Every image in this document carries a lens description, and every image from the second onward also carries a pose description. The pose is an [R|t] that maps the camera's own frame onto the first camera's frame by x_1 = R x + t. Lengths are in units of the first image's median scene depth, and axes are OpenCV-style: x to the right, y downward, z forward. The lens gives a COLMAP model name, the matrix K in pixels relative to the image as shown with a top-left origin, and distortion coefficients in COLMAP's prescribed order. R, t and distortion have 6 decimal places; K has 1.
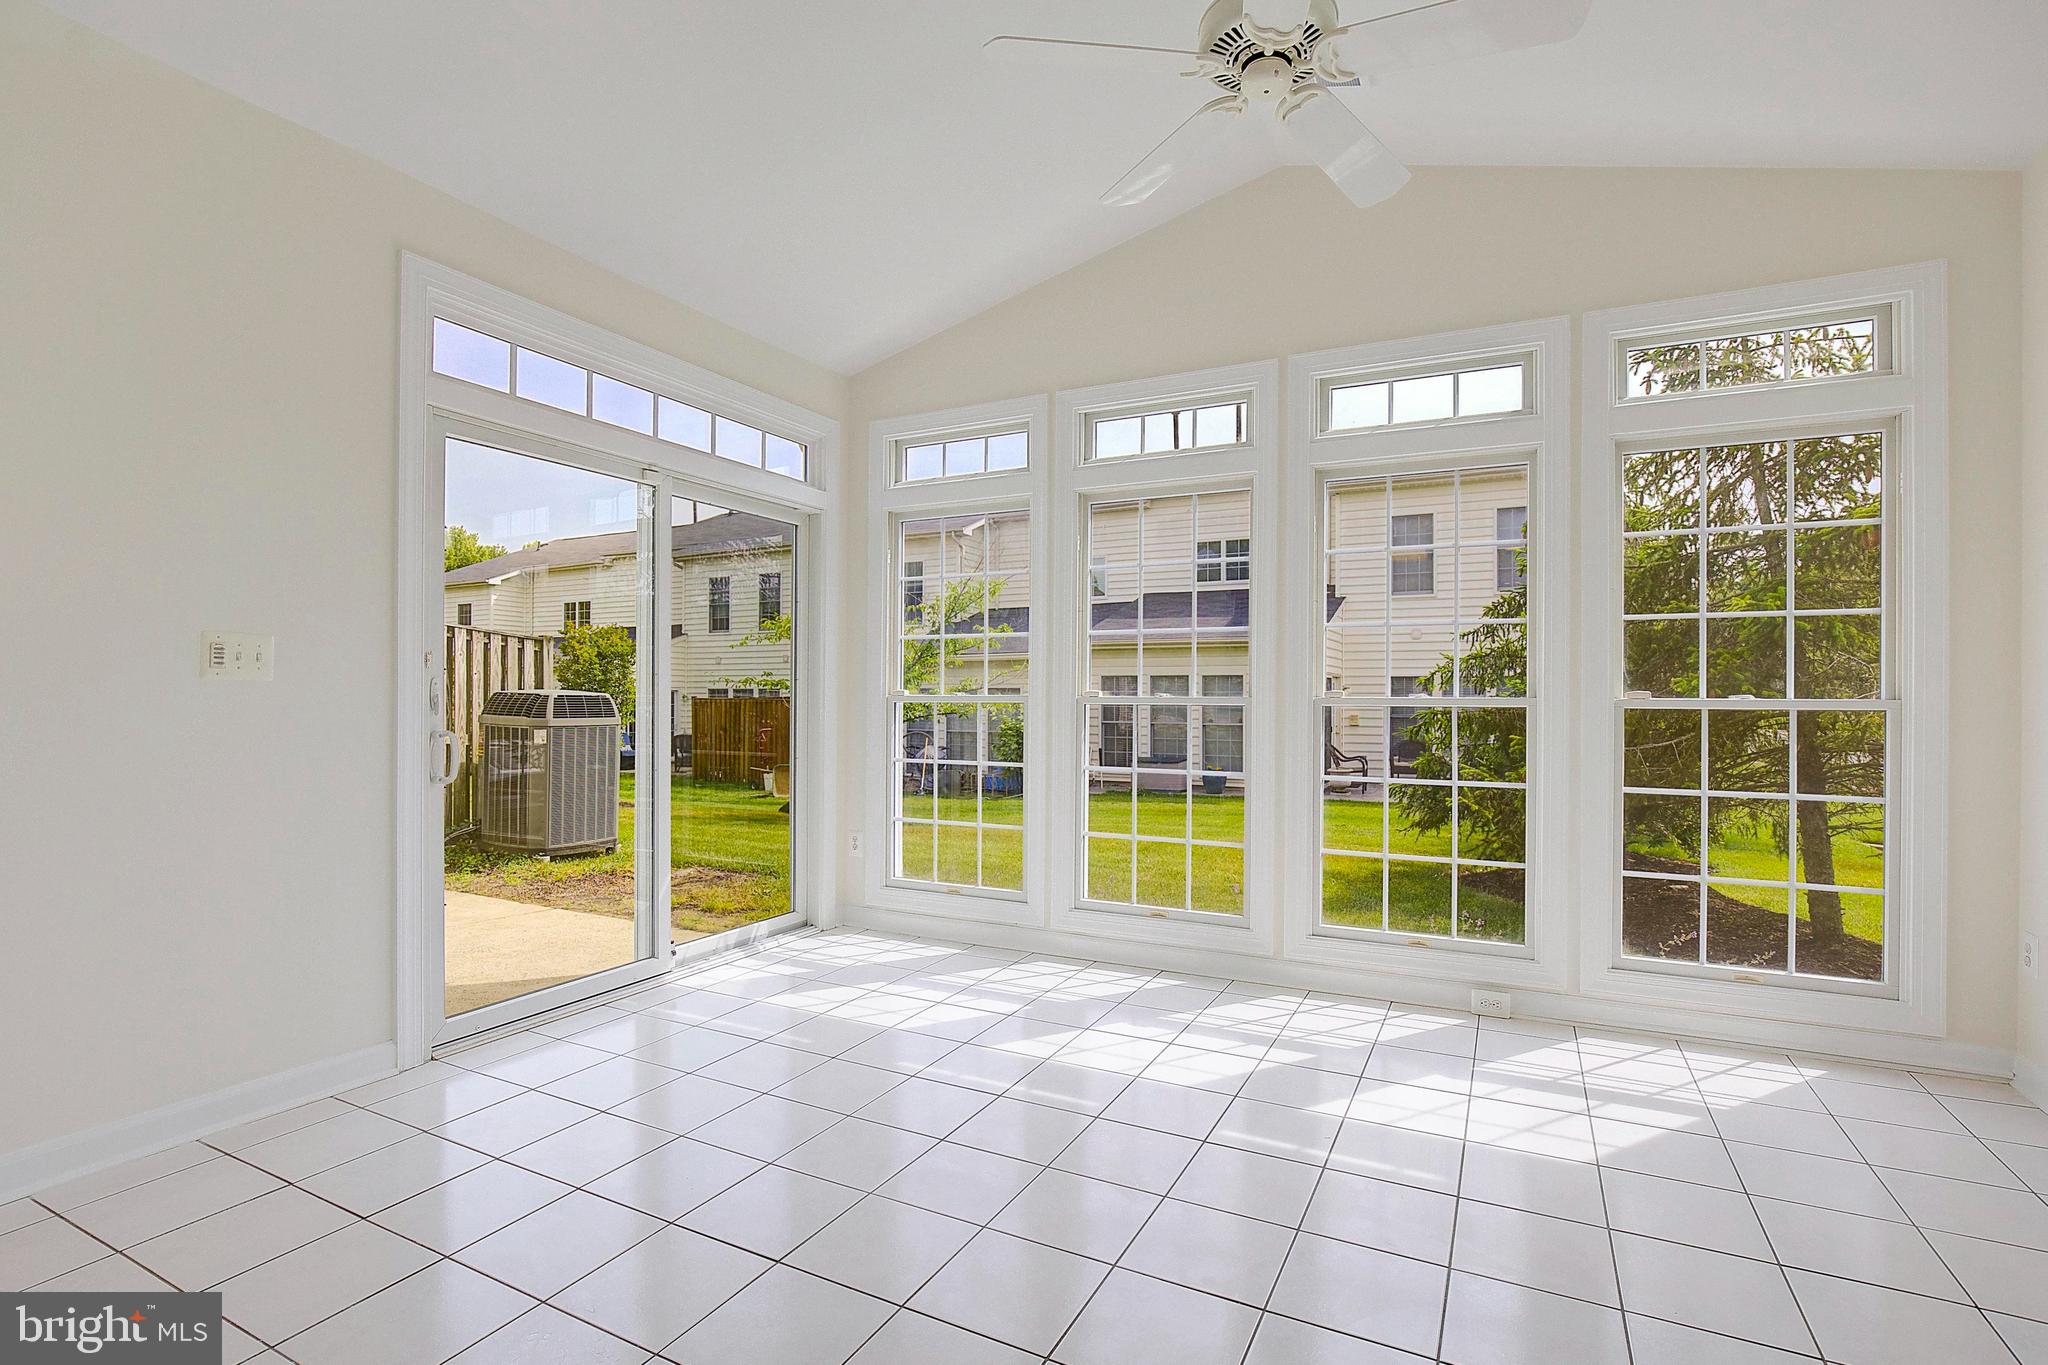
lens RADIAL K [[943.5, 0, 1037.0], [0, 943.5, 708.9], [0, 0, 1]] dist [-0.000377, 0.000050]
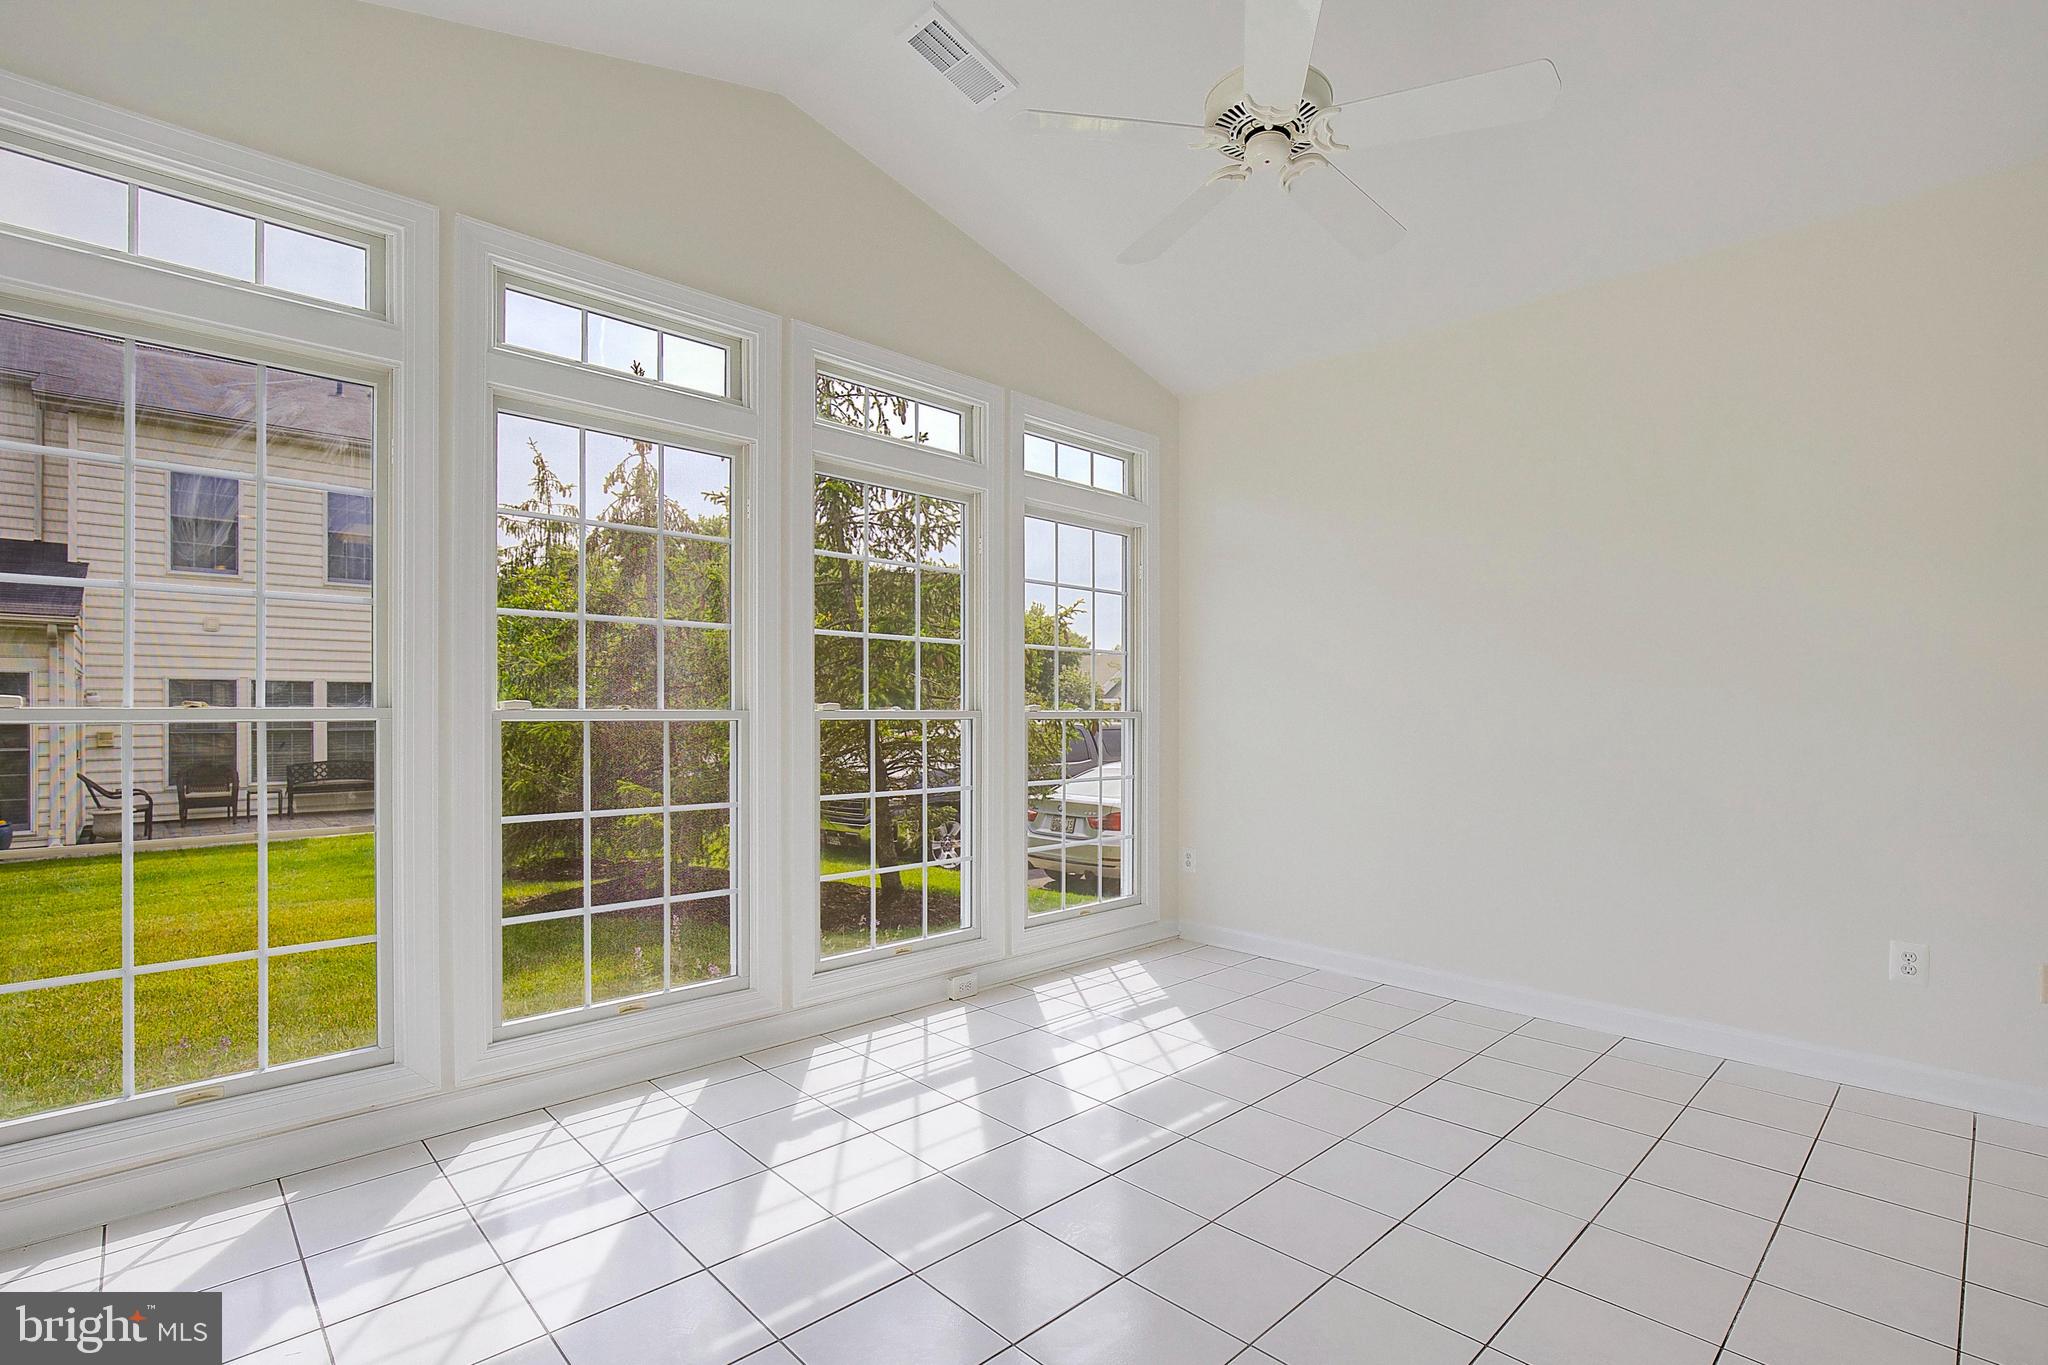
lens RADIAL K [[943.5, 0, 1037.0], [0, 943.5, 708.9], [0, 0, 1]] dist [-0.000377, 0.000050]
pose [[0.324269, 0.004017, 0.945957, -0.569650], [0.004671, 0.999972, -0.005847, -0.013008], [-0.945954, 0.006315, 0.324241, 0.558616]]
